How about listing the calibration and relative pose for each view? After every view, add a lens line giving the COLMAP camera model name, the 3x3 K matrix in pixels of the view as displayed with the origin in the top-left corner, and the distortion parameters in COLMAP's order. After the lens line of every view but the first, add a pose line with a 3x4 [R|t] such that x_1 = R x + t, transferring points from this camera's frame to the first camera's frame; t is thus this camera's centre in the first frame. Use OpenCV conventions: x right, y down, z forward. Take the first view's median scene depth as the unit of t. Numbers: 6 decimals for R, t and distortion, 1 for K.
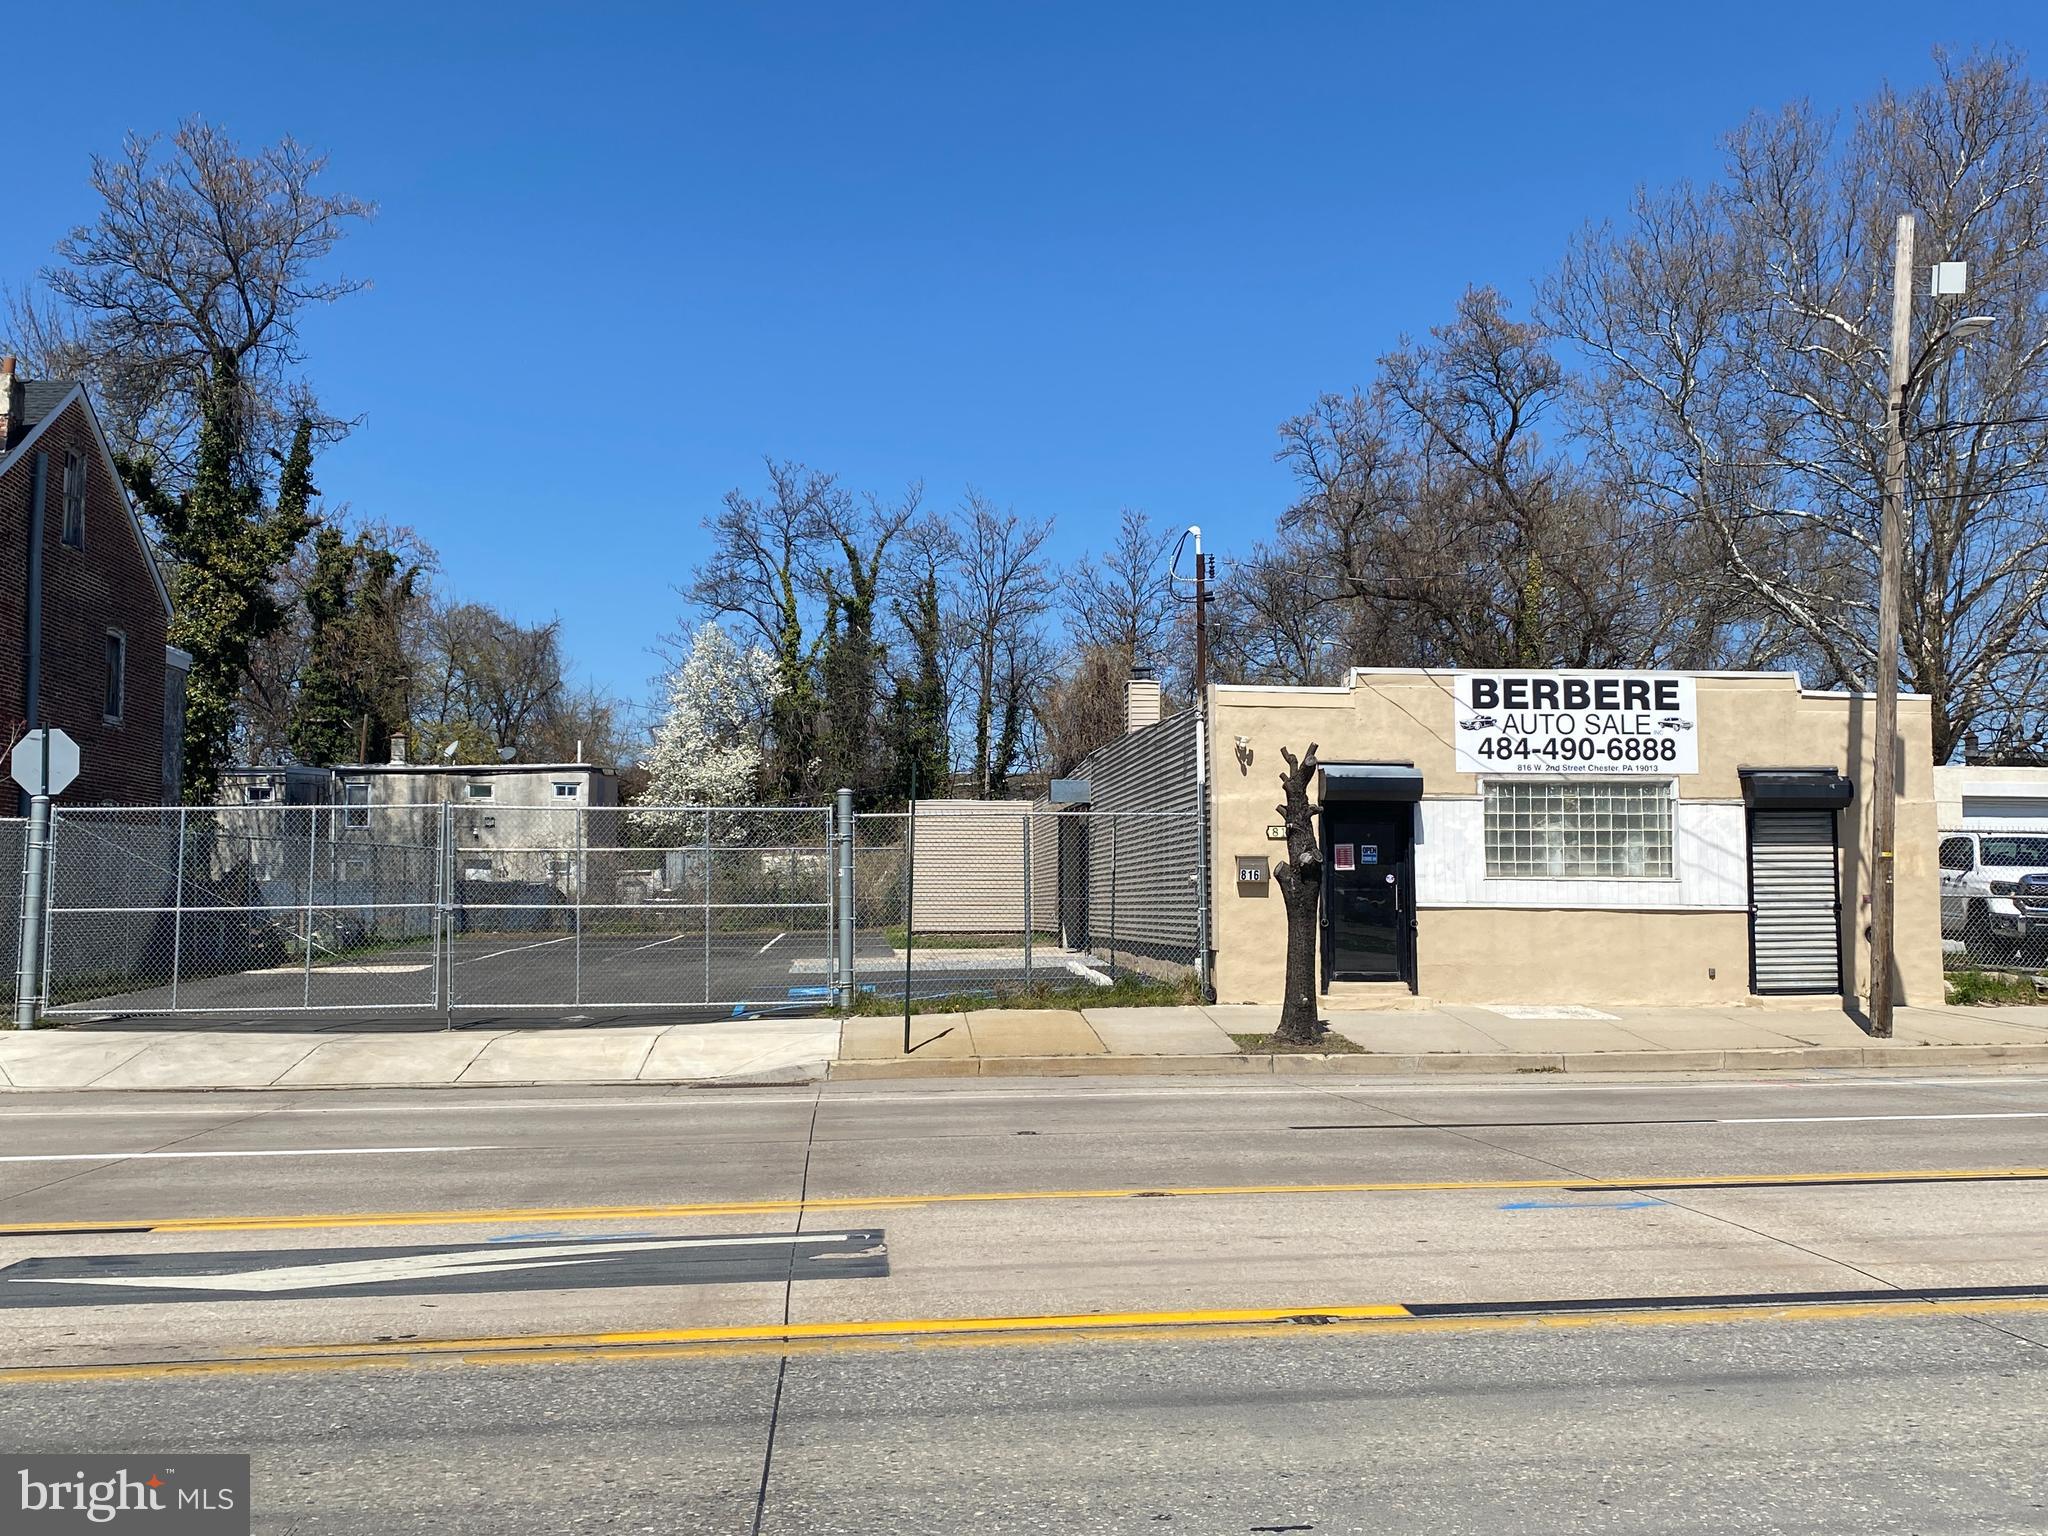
lens RADIAL K [[1919.8, 0, 1045.9], [0, 1919.8, 738.8], [0, 0, 1]] dist [0.148550, -0.318363]
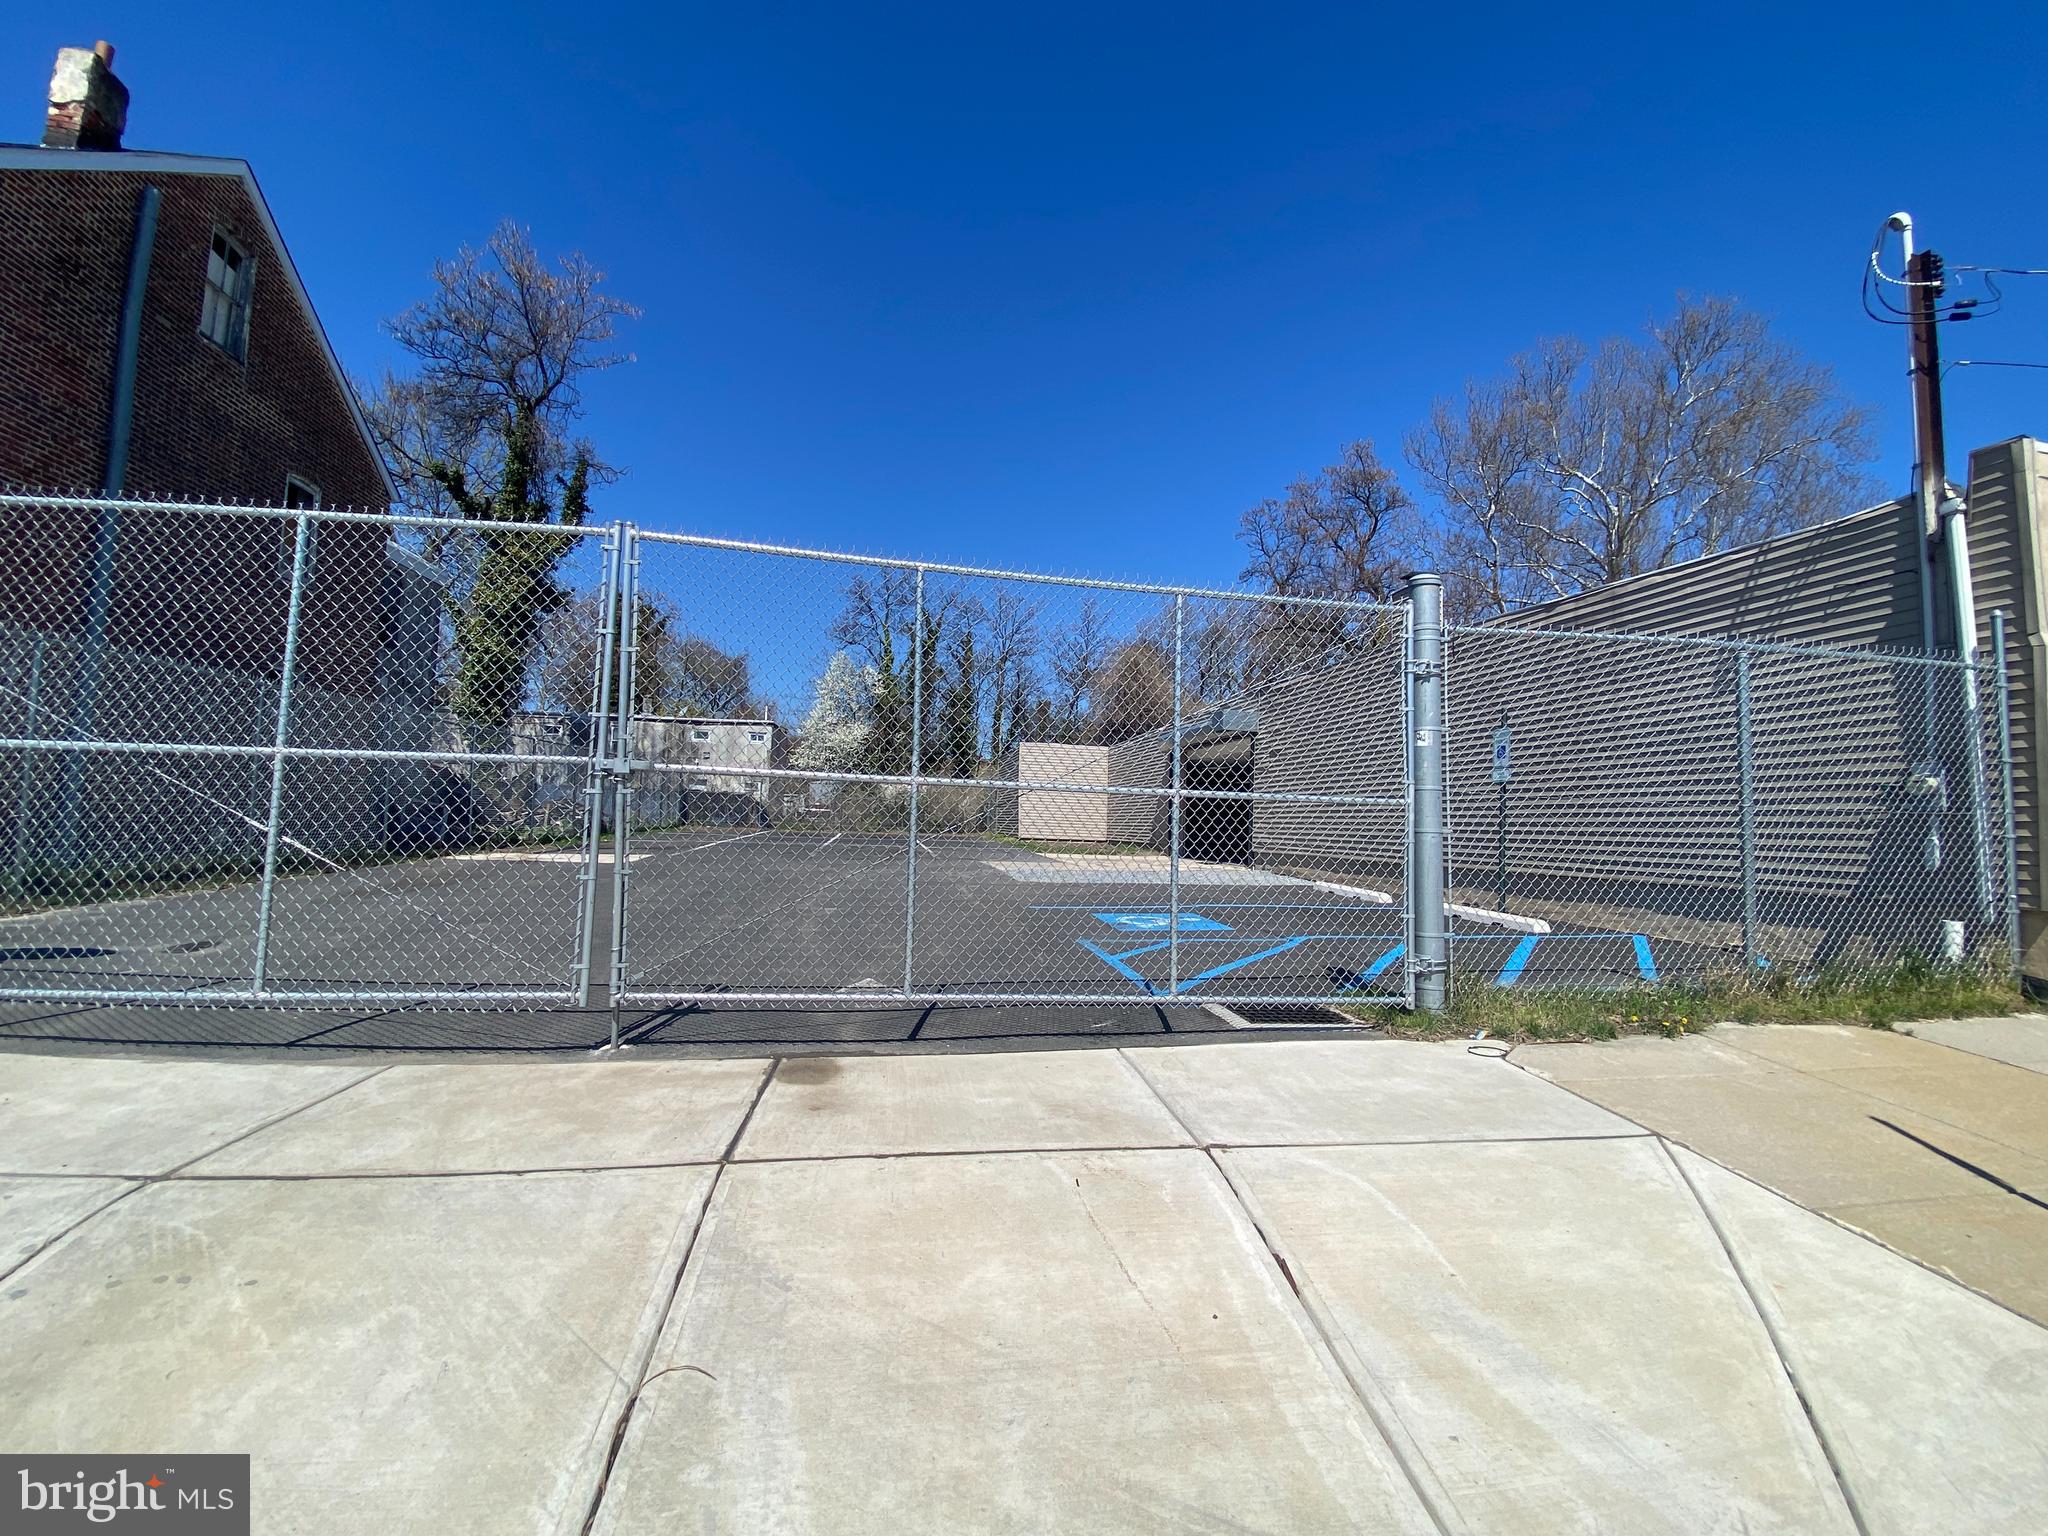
lens RADIAL K [[874.6, 0, 1026.7], [0, 874.6, 770.2], [0, 0, 1]] dist [0.013986, -0.017980]
pose [[0.996465, 0.041124, 0.073253, -0.103802], [-0.042817, 0.998847, 0.021690, 0.035487], [-0.072276, -0.024749, 0.997078, 0.357502]]
